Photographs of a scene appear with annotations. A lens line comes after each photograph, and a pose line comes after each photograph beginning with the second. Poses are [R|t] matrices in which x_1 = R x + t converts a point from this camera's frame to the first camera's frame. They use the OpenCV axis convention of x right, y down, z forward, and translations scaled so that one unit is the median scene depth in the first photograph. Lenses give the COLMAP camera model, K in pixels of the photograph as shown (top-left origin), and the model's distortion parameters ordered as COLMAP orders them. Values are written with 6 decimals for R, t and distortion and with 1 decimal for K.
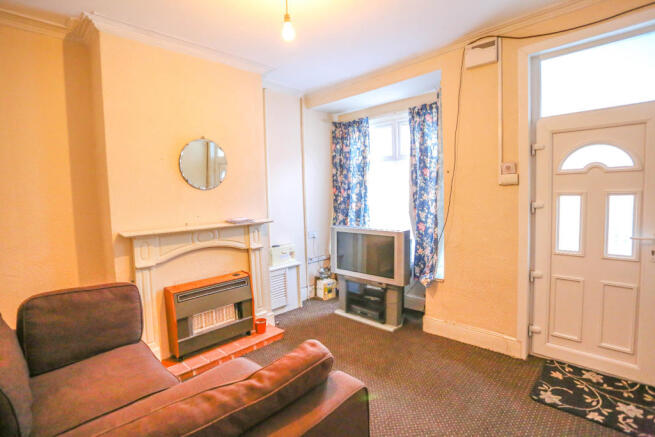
lens RADIAL K [[320.6, 0, 327.5], [0, 320.6, 218.5], [0, 0, 1]] dist [-0.001487, 0.000077]
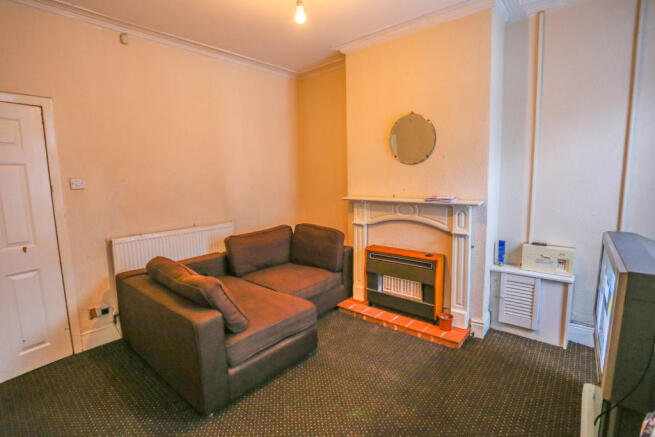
lens RADIAL K [[320.6, 0, 327.5], [0, 320.6, 218.5], [0, 0, 1]] dist [-0.001487, 0.000077]
pose [[0.096831, 0.159747, -0.982397, 0.607206], [-0.068241, 0.985779, 0.153570, -0.056923], [0.992959, 0.052169, 0.106355, 0.610607]]
